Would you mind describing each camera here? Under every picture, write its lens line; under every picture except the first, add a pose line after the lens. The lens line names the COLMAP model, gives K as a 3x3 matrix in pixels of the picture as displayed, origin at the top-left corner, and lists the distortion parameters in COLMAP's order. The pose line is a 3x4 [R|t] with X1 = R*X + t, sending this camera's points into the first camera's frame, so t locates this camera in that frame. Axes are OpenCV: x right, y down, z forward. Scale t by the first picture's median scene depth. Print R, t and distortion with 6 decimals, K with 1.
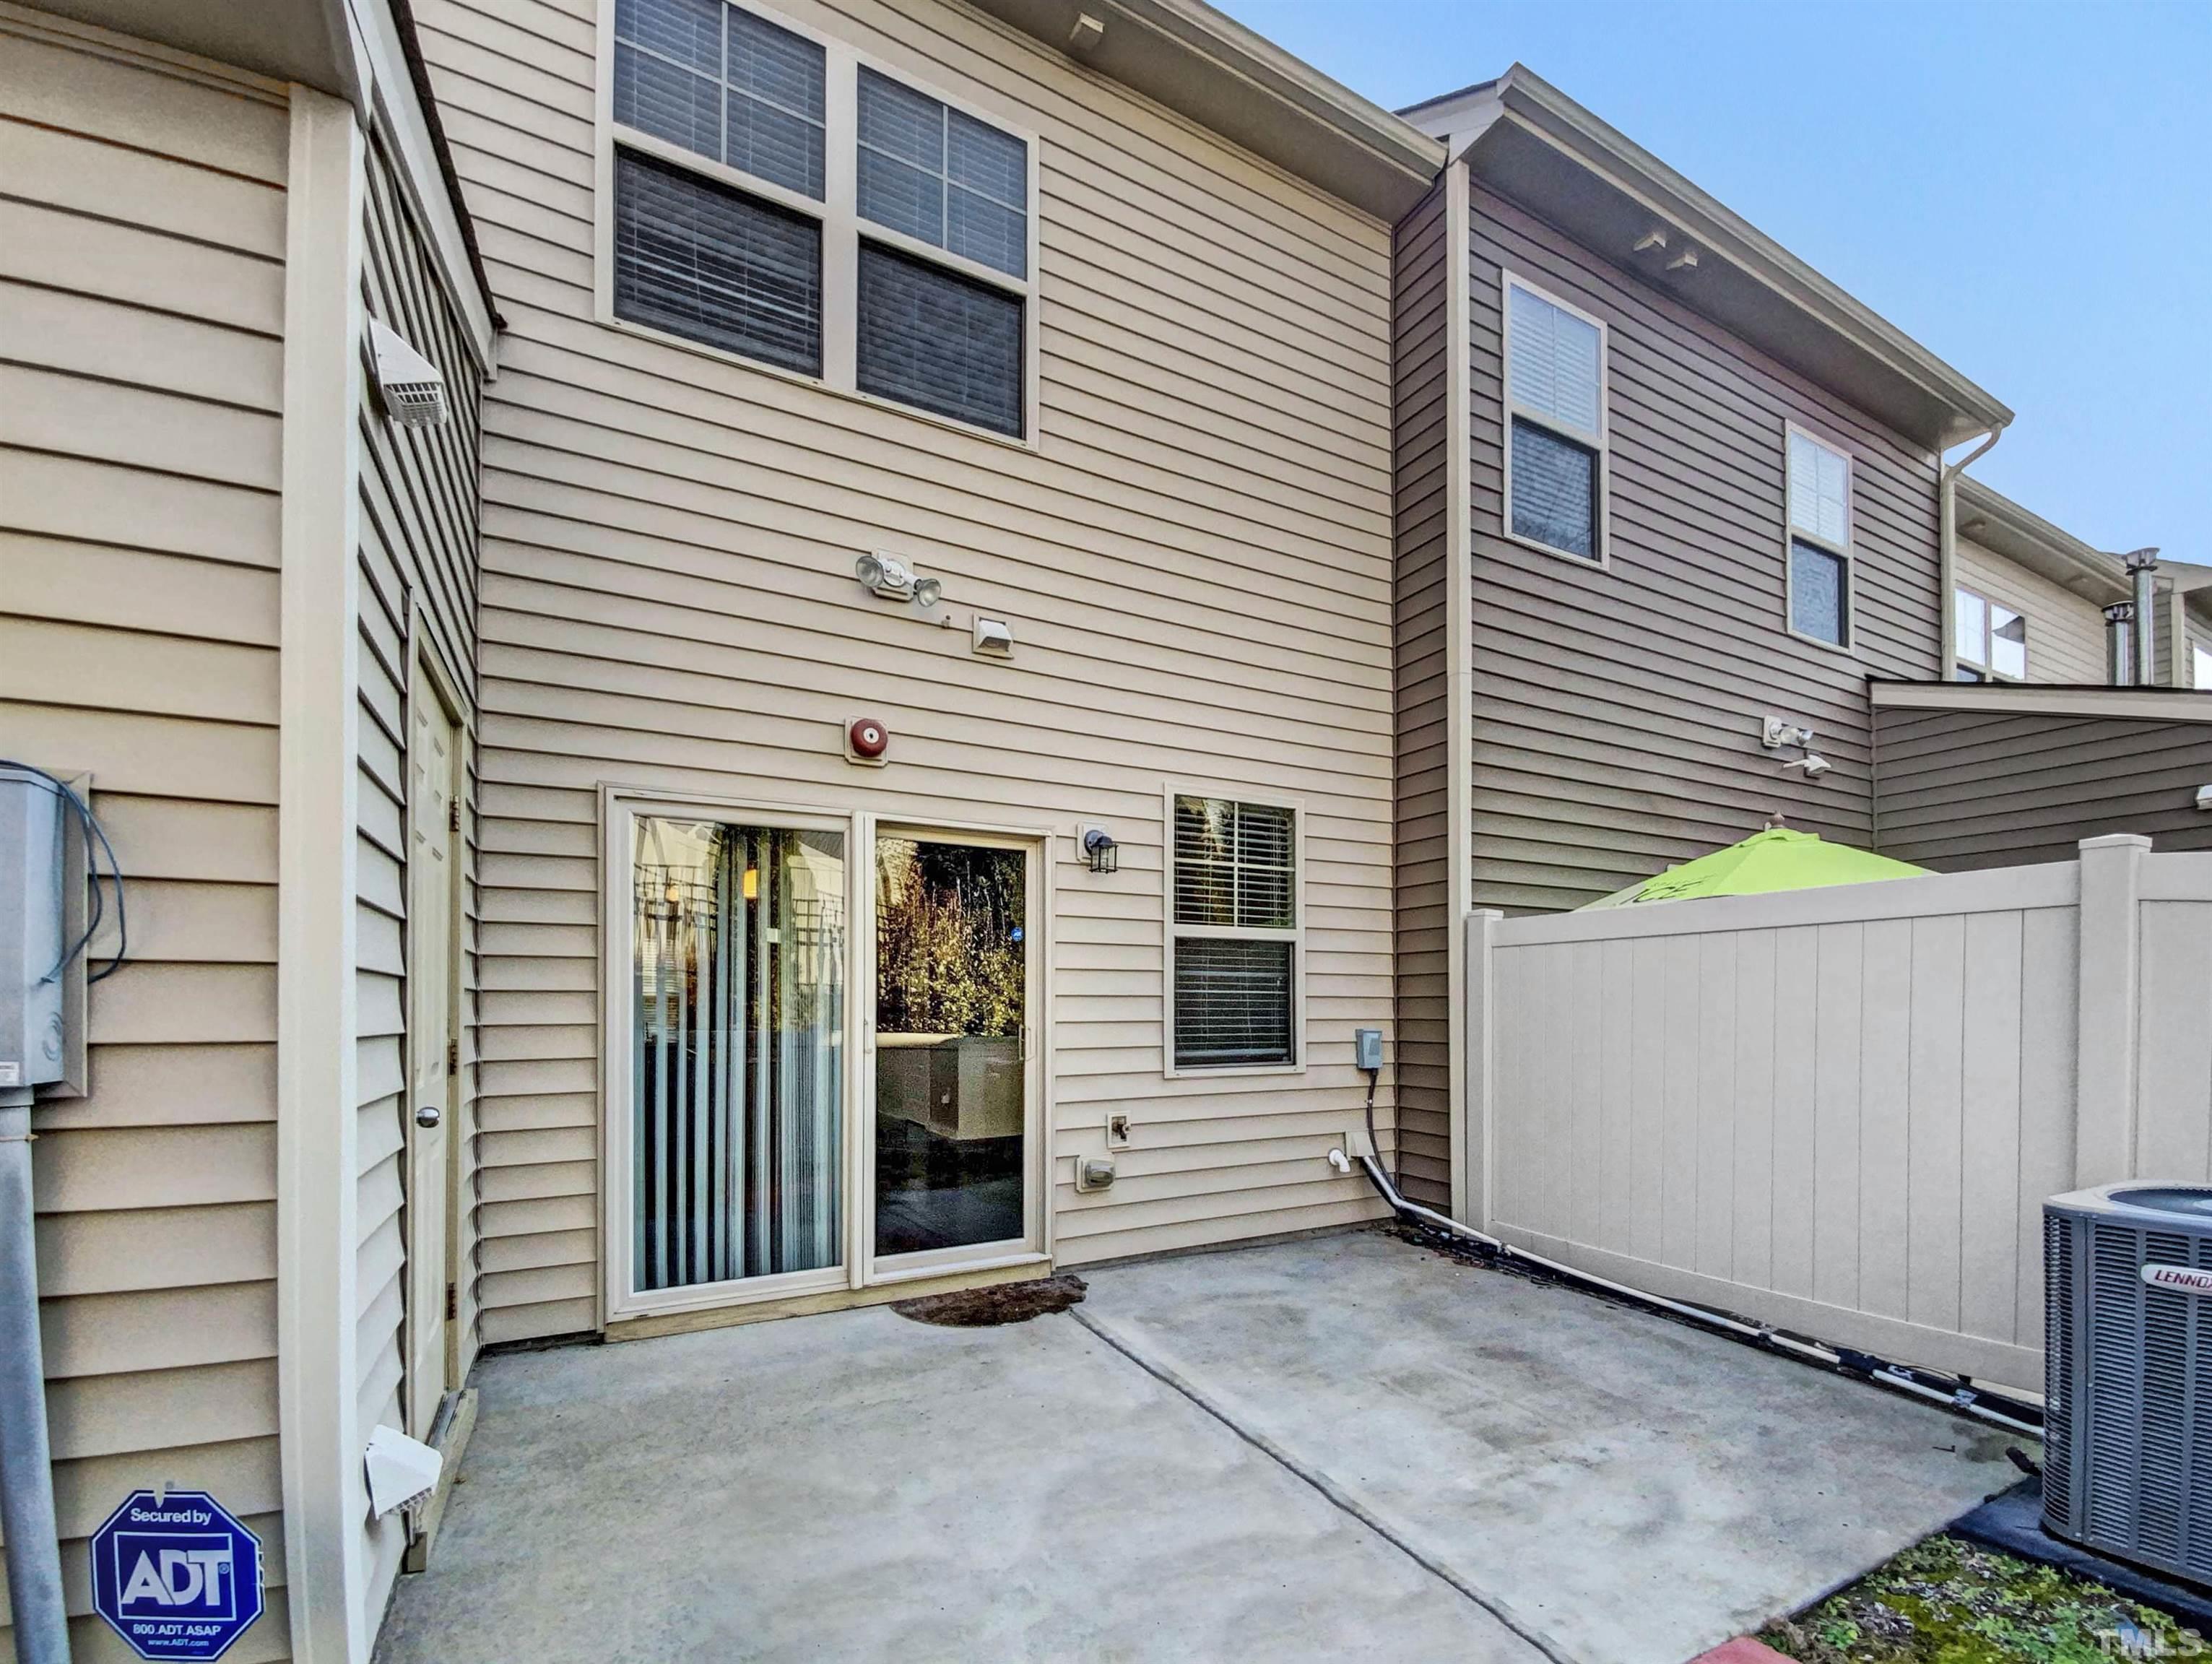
lens RADIAL K [[954.5, 0, 1105.3], [0, 954.5, 1017.2], [0, 0, 1]] dist [0.002137, -0.008320]
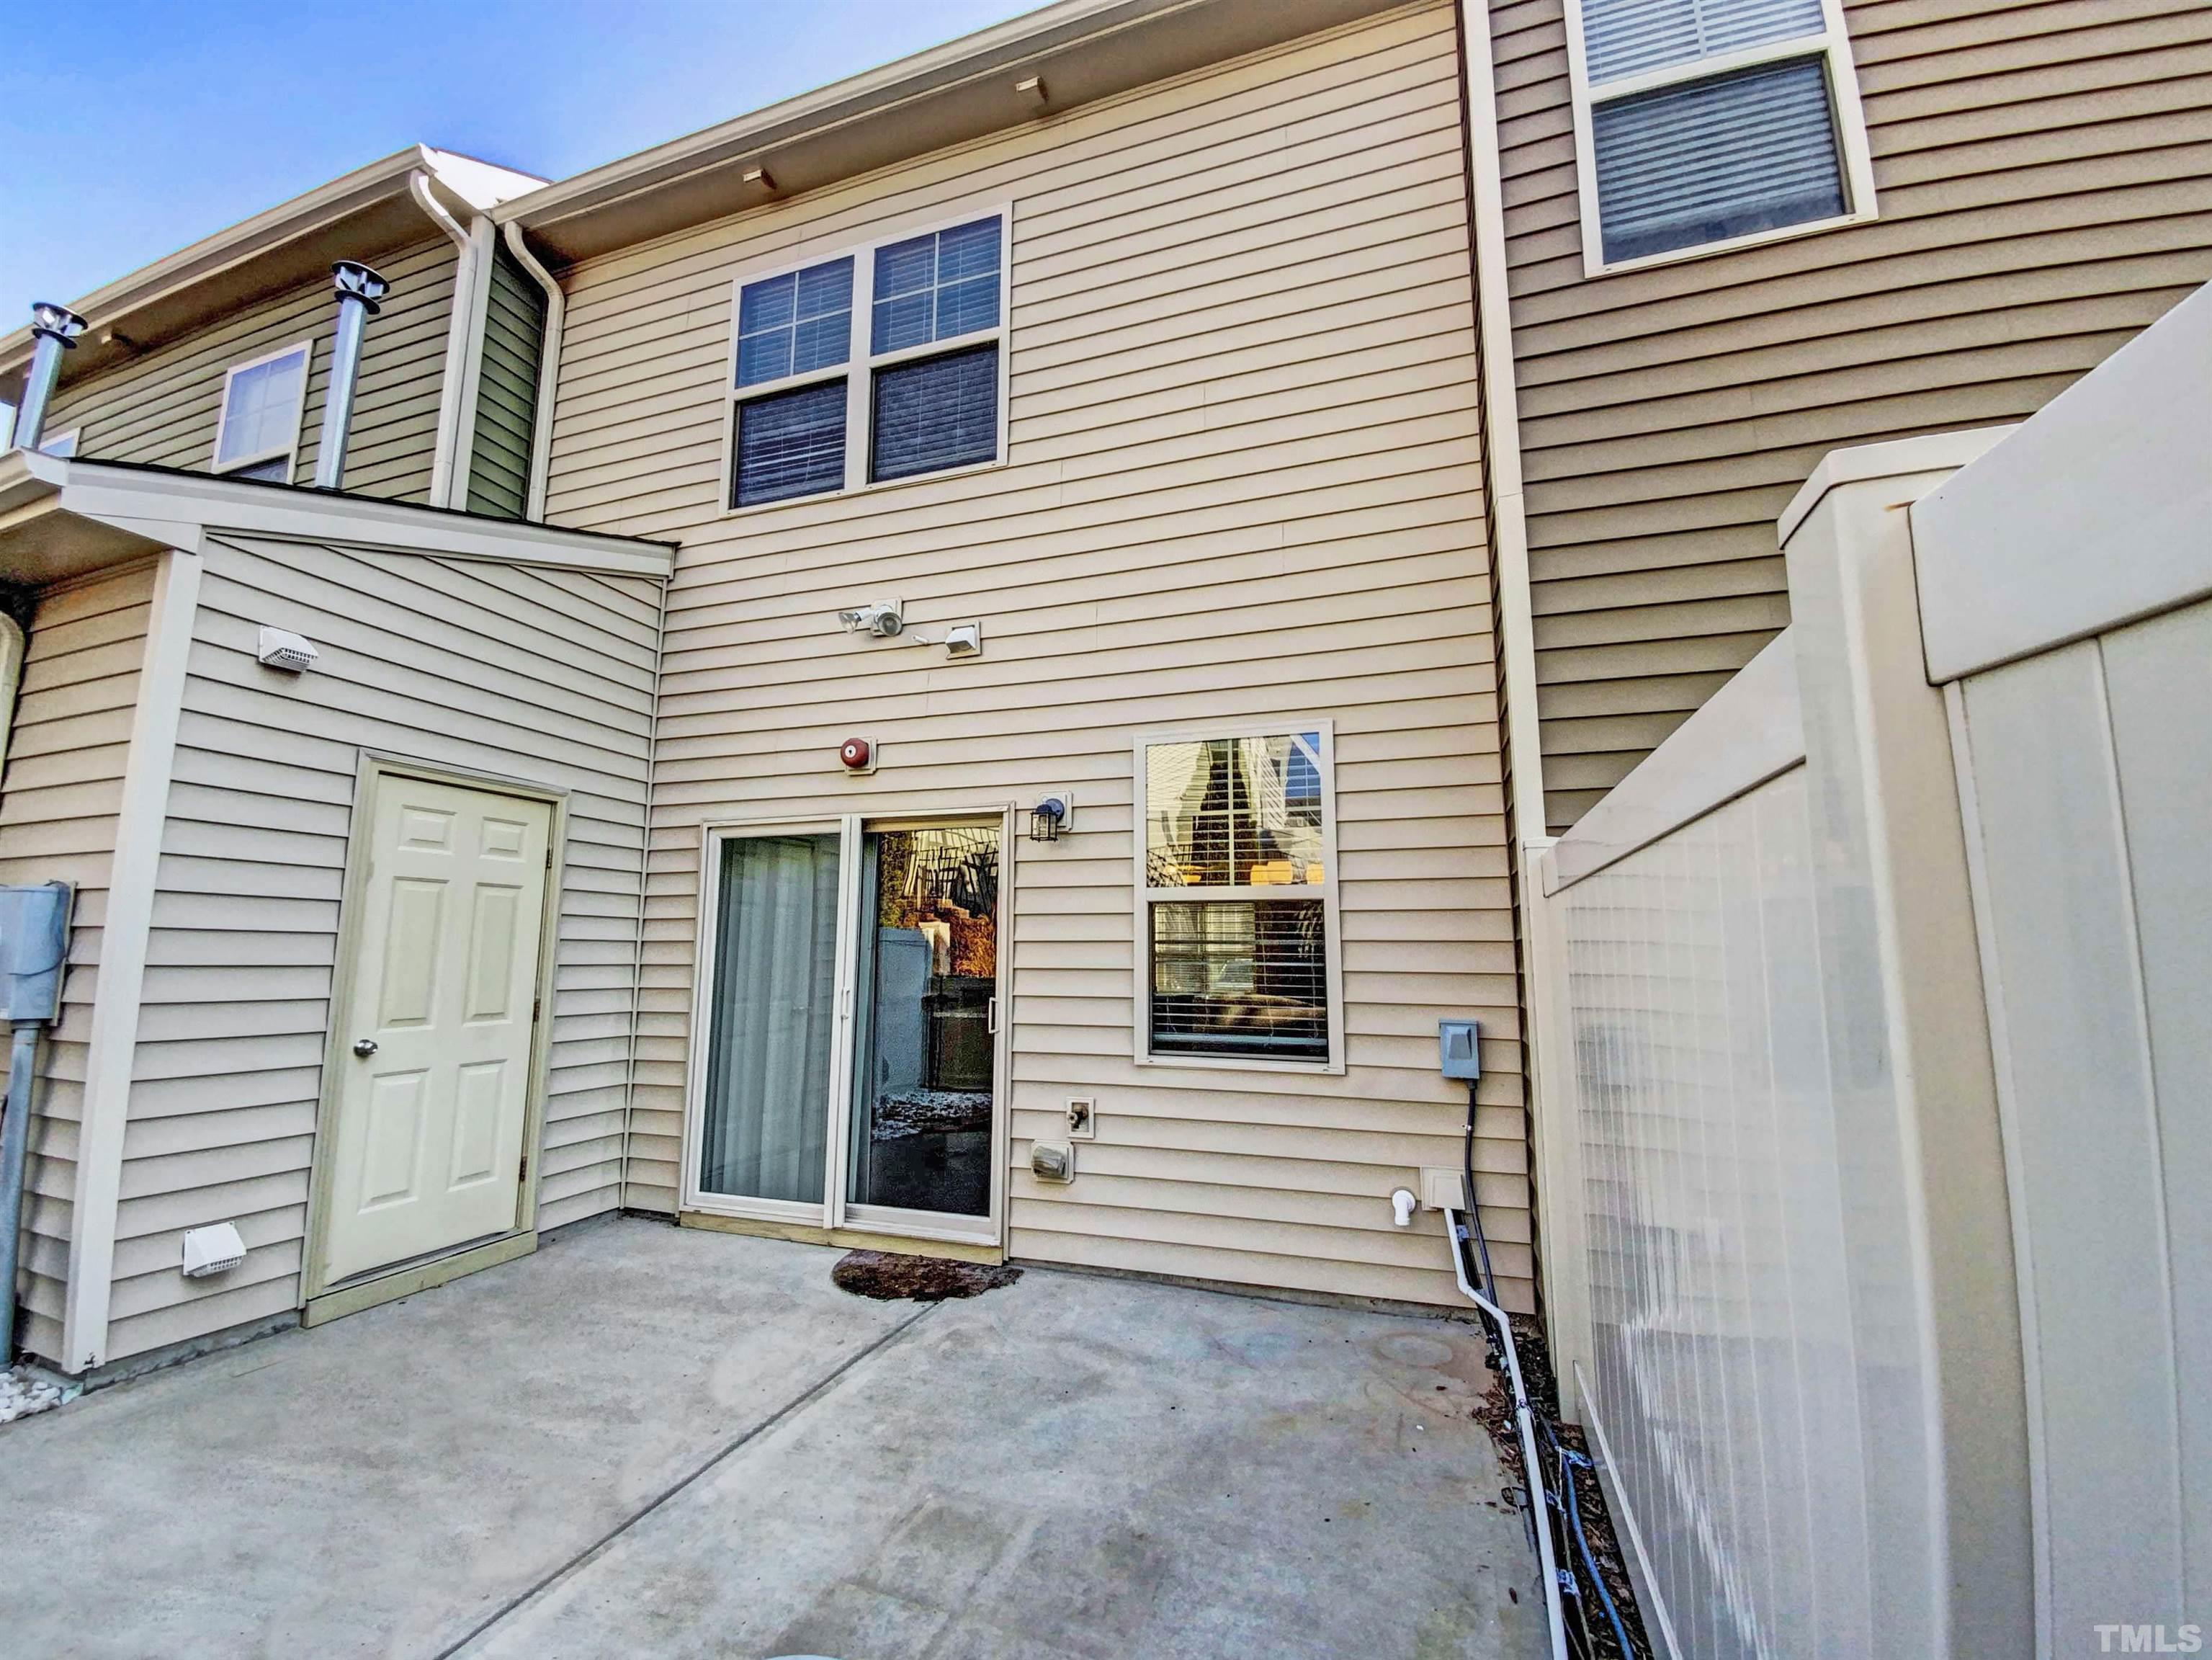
lens RADIAL K [[907.2, 0, 1106.0], [0, 907.2, 830.0], [0, 0, 1]] dist [0.002676, -0.006711]
pose [[0.677603, -0.094344, -0.729351, 0.737773], [-0.007369, 0.990817, -0.135012, -0.039725], [0.735391, 0.096859, 0.670685, 0.437350]]
